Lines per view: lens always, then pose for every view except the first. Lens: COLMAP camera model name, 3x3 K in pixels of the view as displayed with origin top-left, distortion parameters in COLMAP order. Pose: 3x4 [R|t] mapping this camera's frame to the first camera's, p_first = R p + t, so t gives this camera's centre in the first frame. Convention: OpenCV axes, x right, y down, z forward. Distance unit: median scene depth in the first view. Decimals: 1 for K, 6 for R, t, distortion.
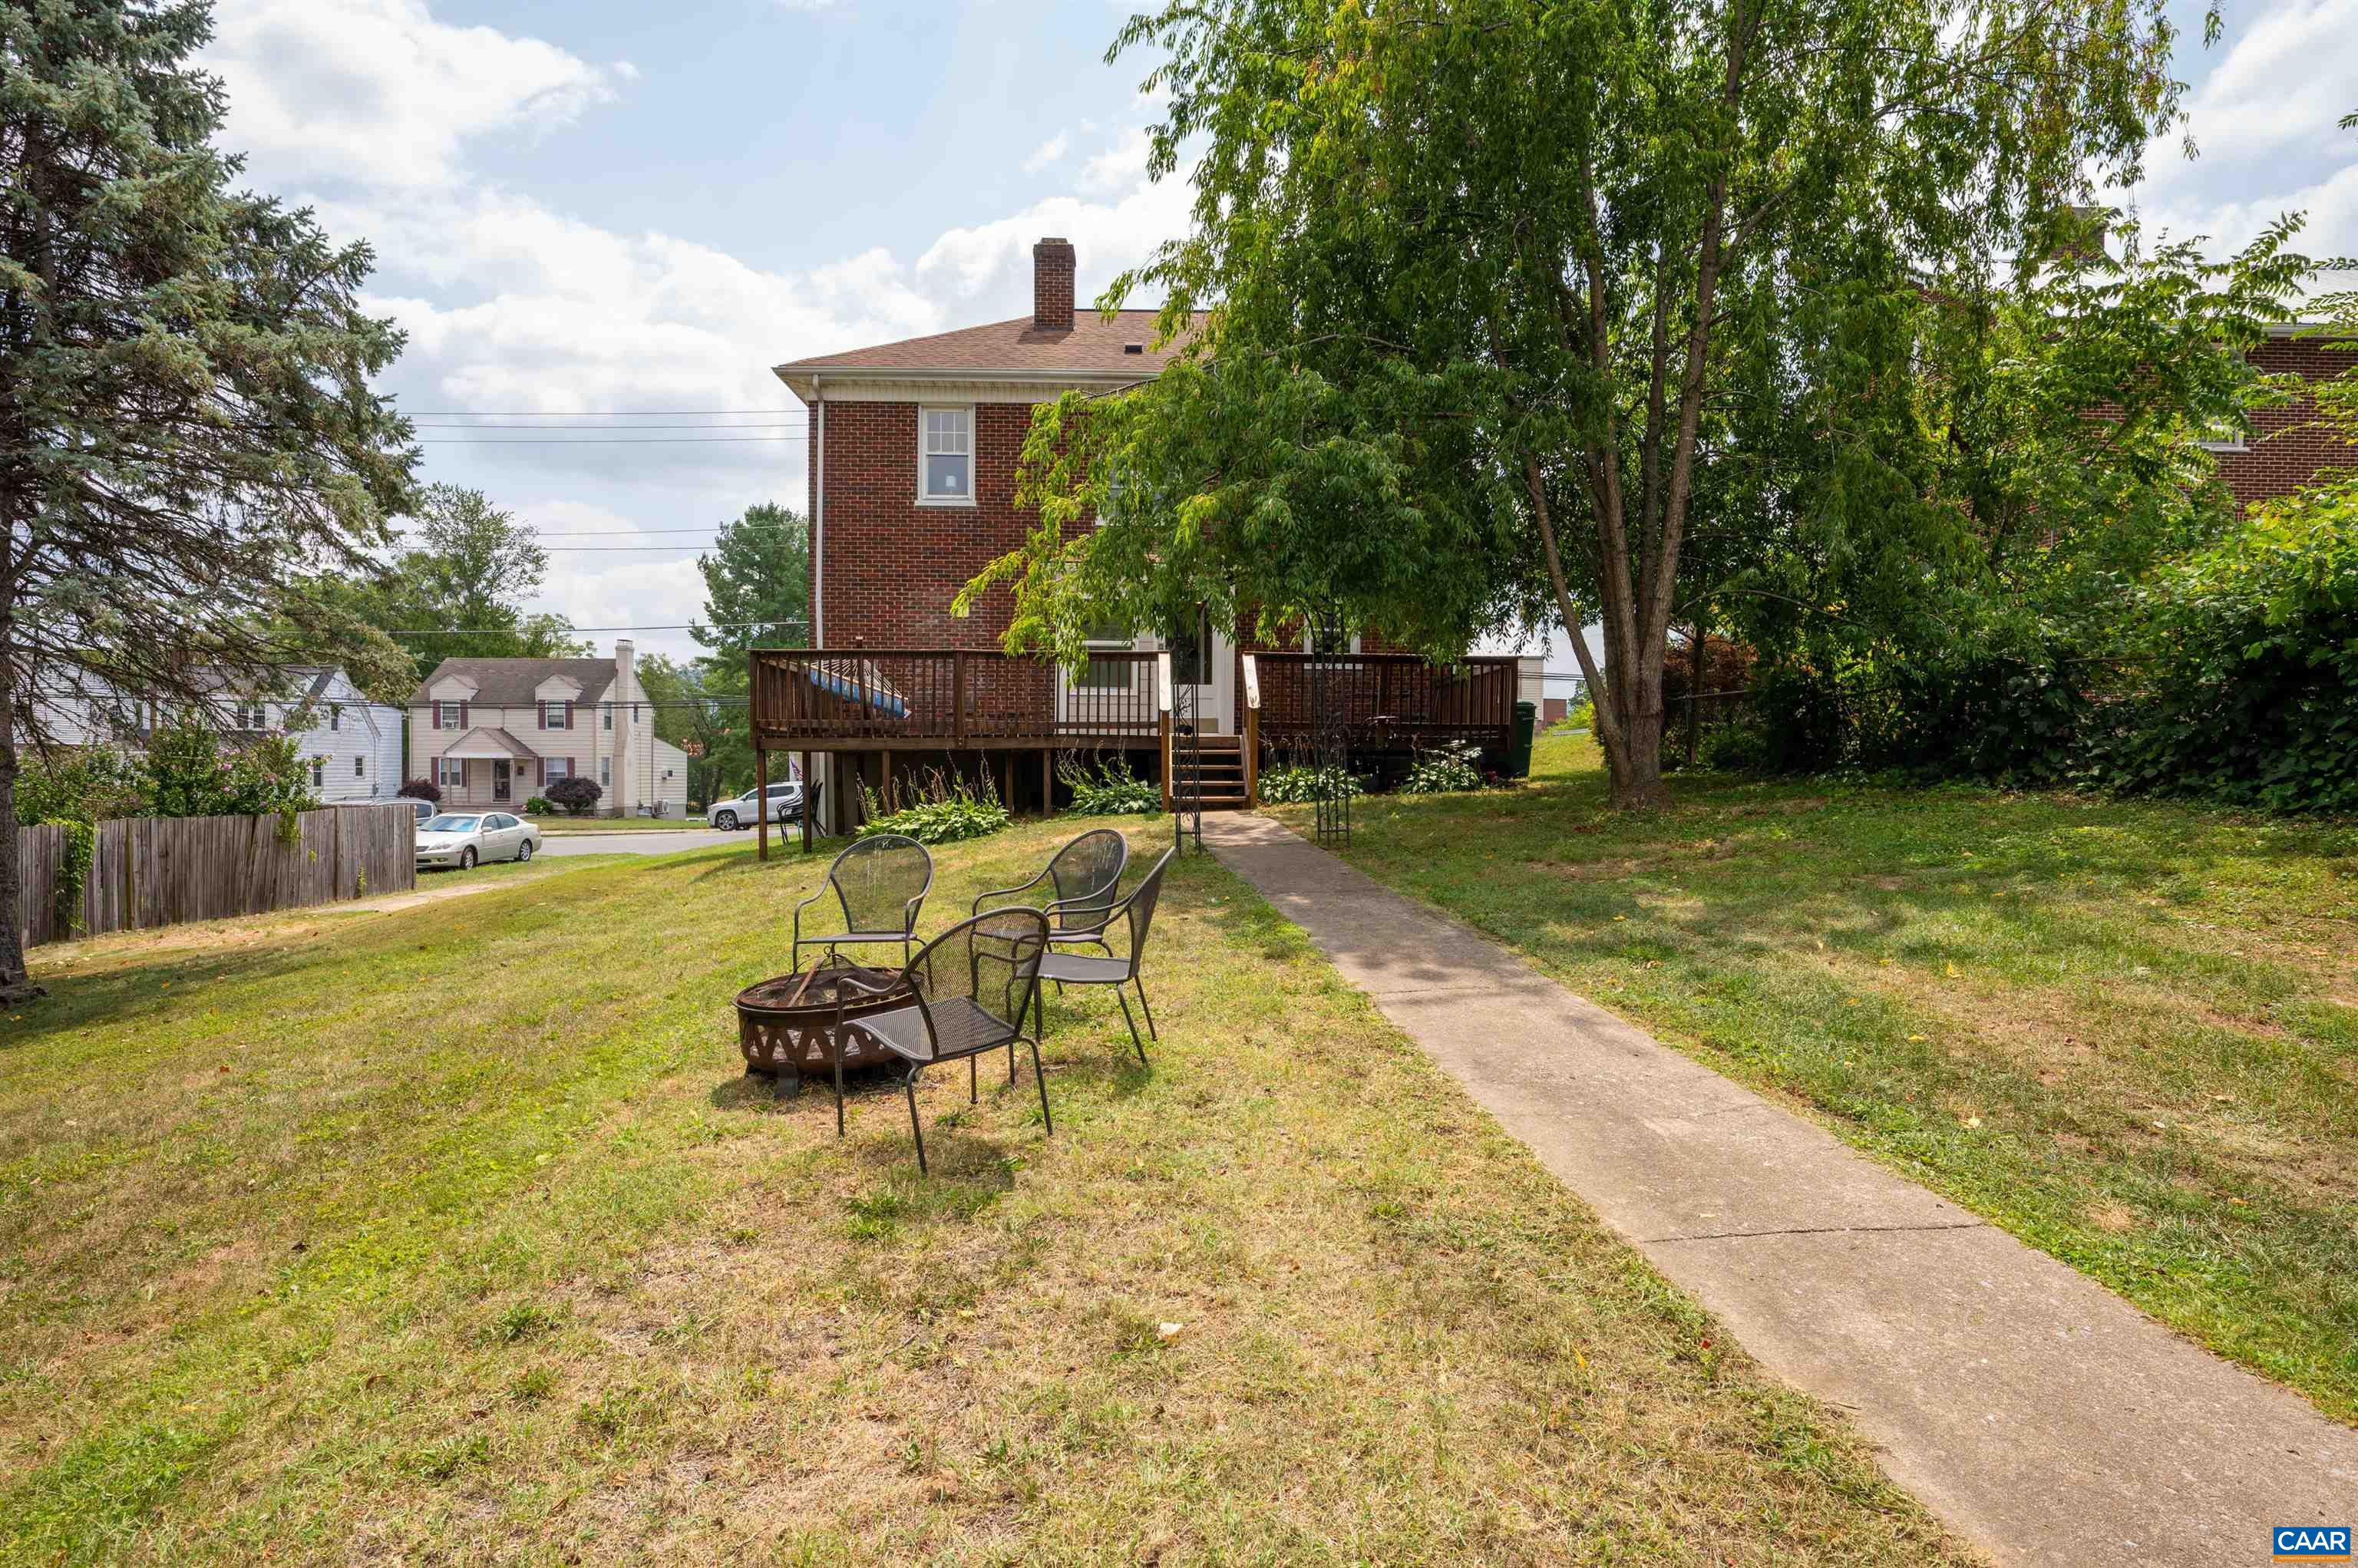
lens RADIAL K [[1298.3, 0, 1180.8], [0, 1298.3, 794.9], [0, 0, 1]] dist [0.001545, -0.000220]
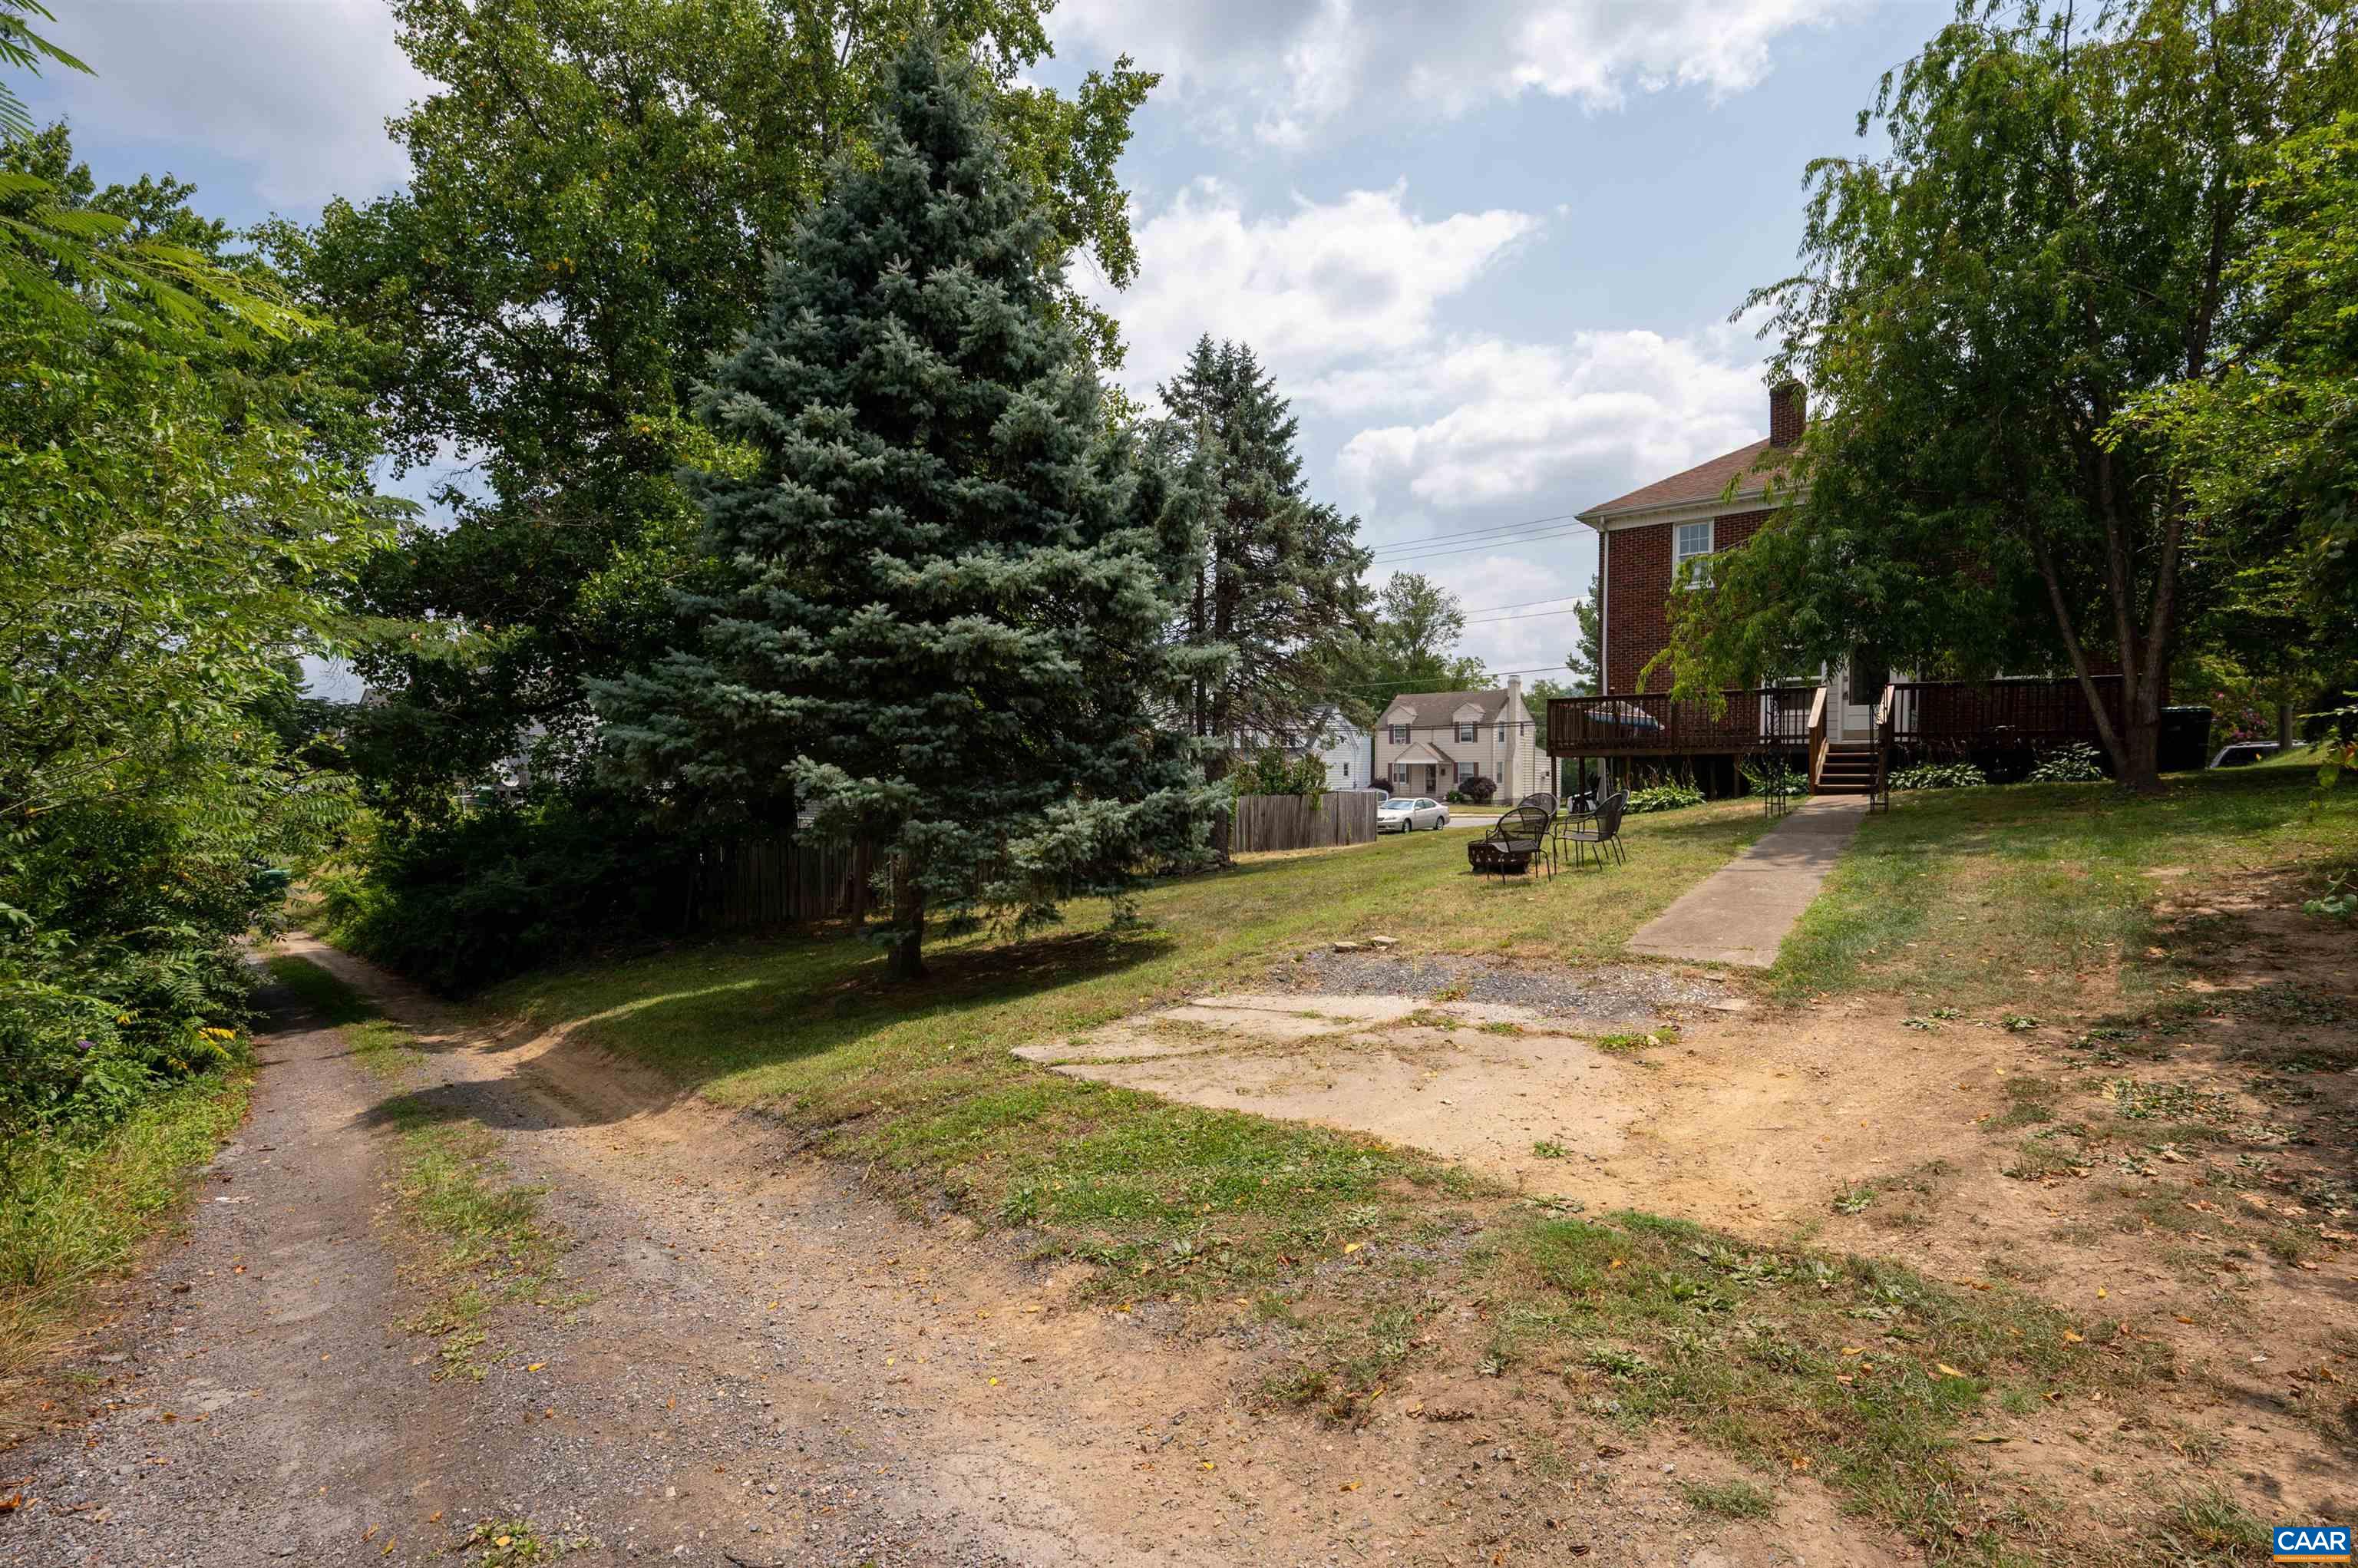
lens RADIAL K [[1053.3, 0, 1182.7], [0, 1053.3, 787.2], [0, 0, 1]] dist [0.000960, 0.000167]
pose [[0.753382, 0.005588, -0.657559, 0.150992], [-0.008558, 0.999963, -0.001307, 0.007620], [0.657527, 0.006612, 0.753402, -0.248713]]
